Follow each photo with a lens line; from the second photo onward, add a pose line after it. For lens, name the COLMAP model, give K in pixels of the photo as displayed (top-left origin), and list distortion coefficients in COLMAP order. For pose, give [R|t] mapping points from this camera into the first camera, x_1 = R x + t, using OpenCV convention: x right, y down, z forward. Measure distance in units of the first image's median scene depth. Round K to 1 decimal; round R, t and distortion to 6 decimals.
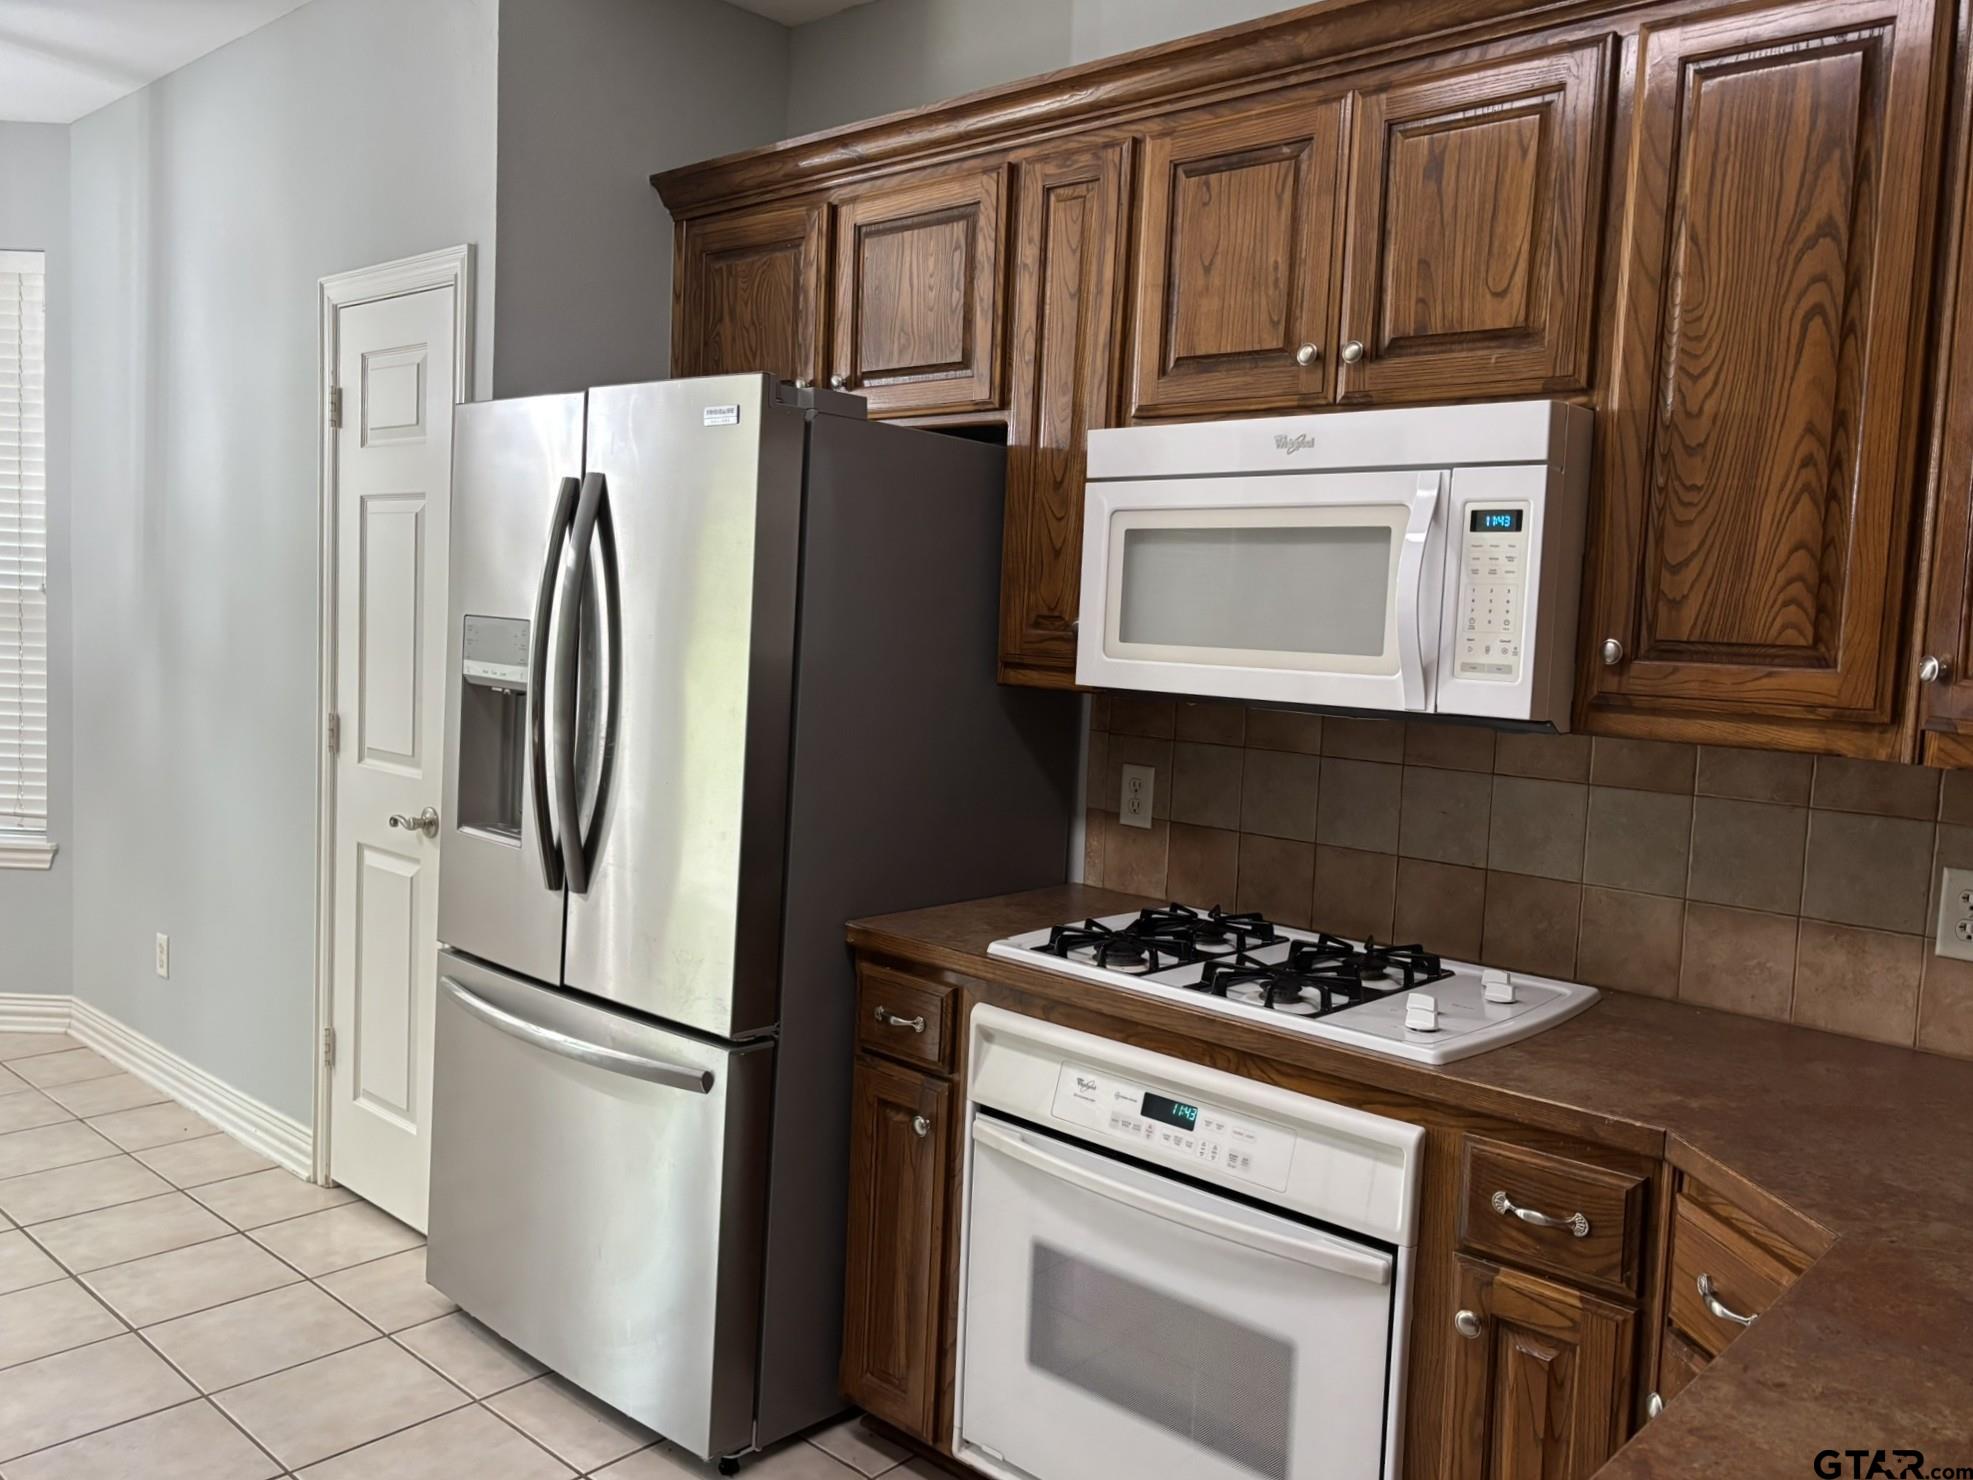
lens RADIAL K [[1544.2, 0, 993.2], [0, 1544.2, 729.3], [0, 0, 1]] dist [0.039069, -0.045587]
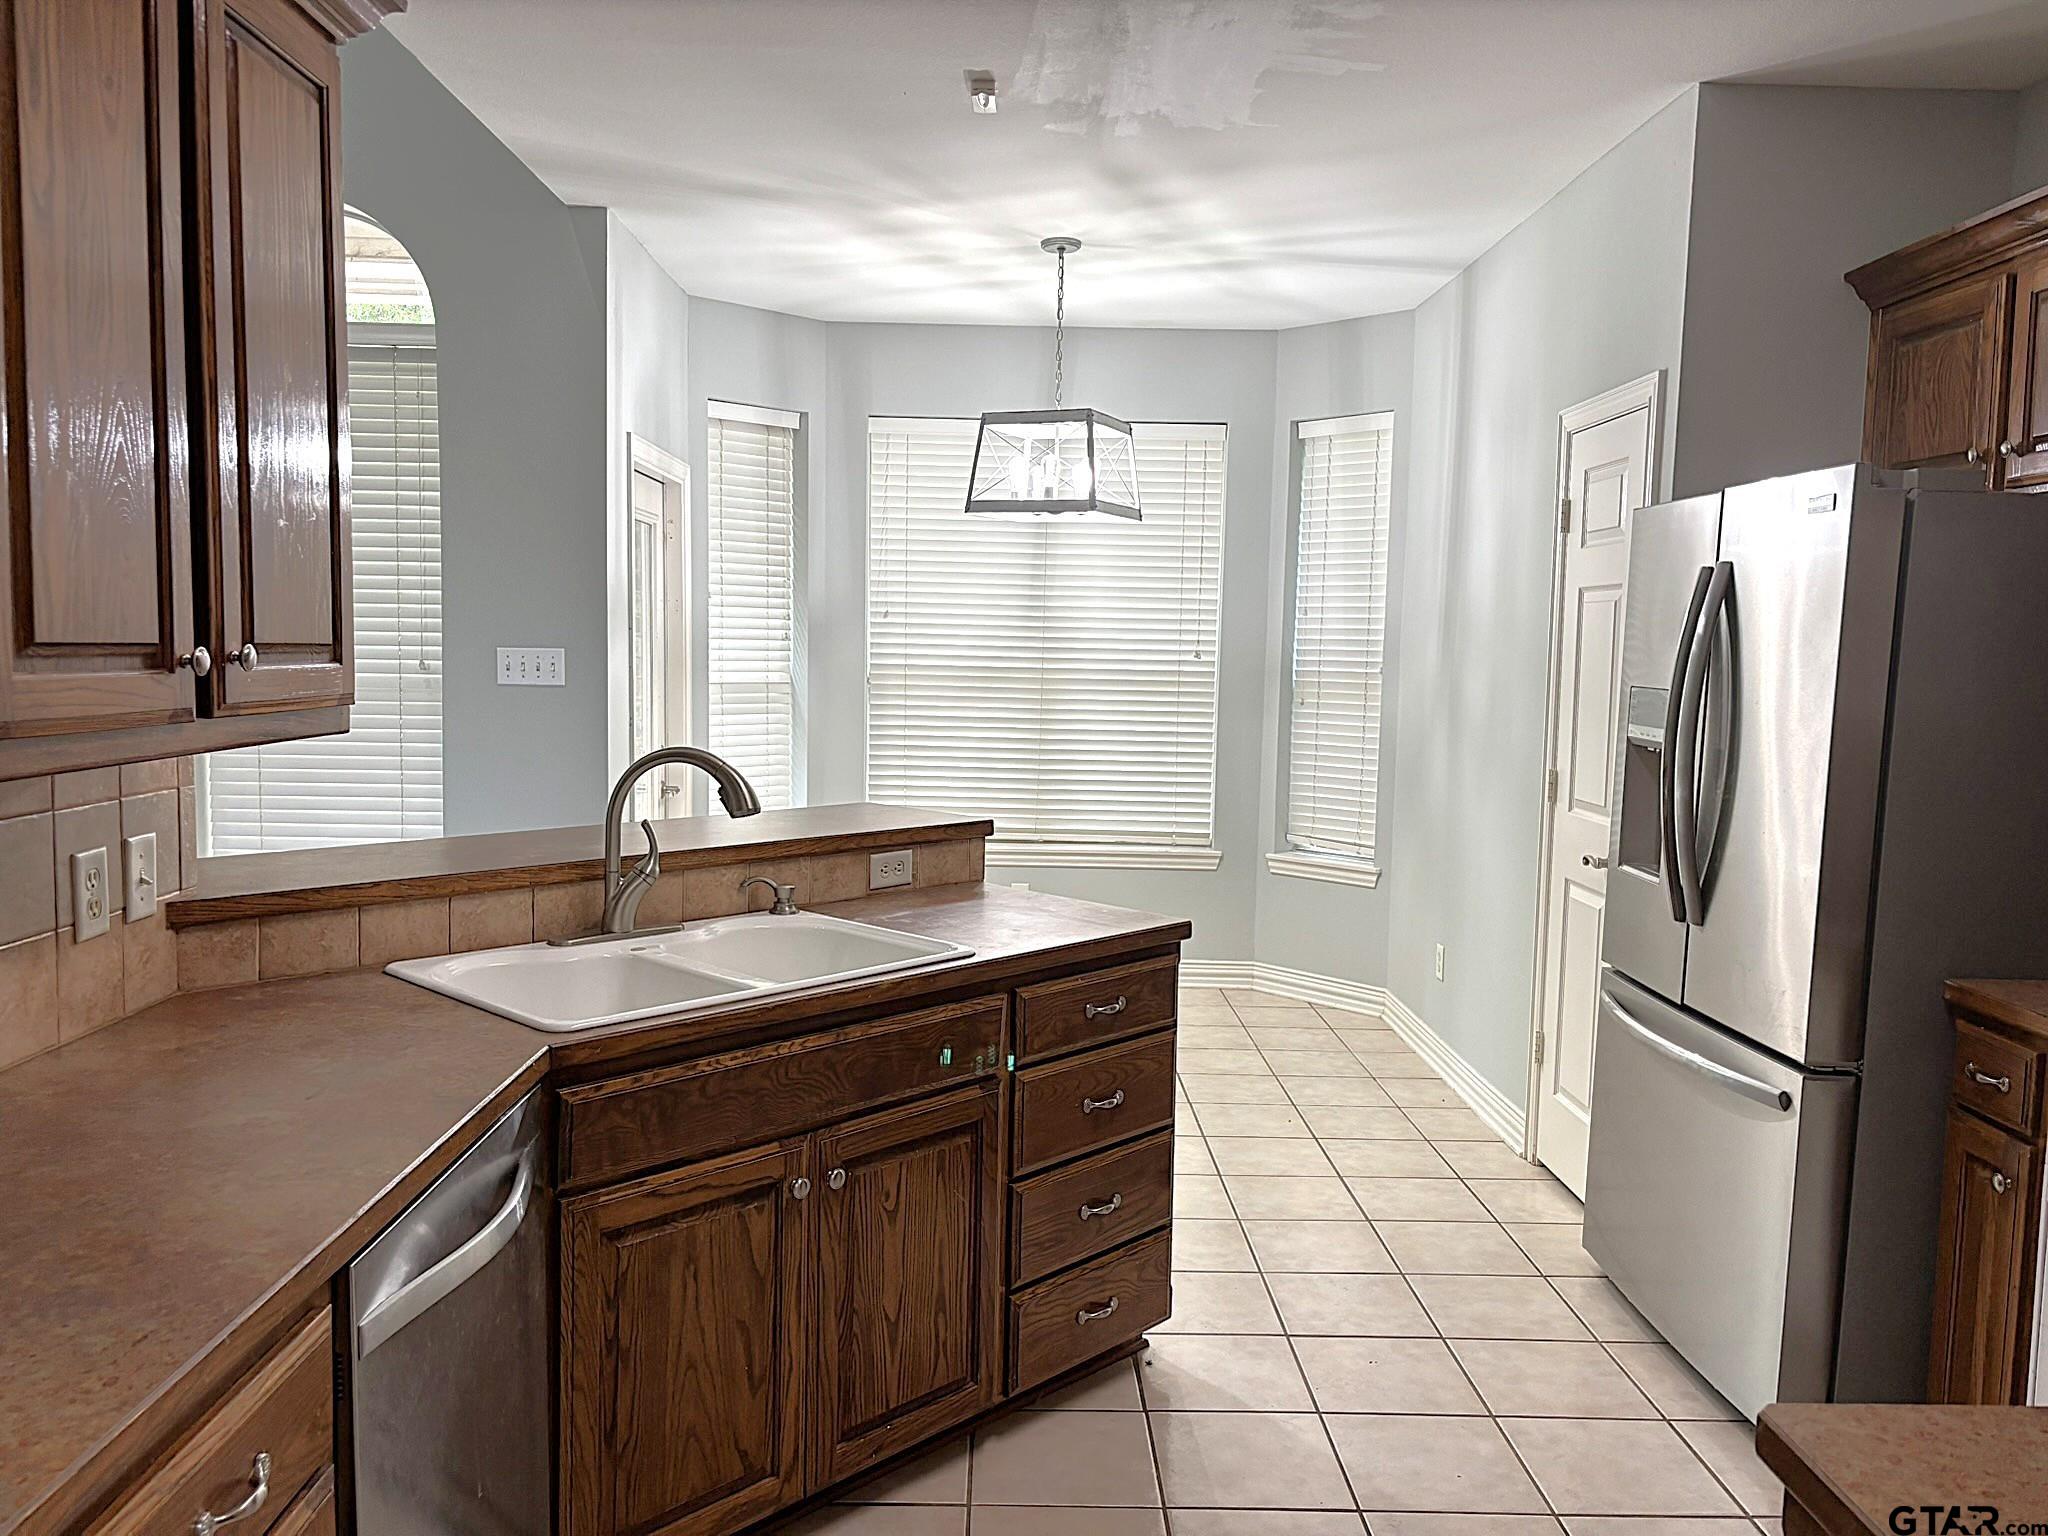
lens RADIAL K [[1602.9, 0, 1031.0], [0, 1602.9, 756.9], [0, 0, 1]] dist [0.039069, -0.045587]
pose [[0.680556, 0.023027, -0.732334, 0.233869], [-0.047401, 0.998796, -0.012645, 0.016281], [0.731161, 0.043319, 0.680828, -0.160083]]
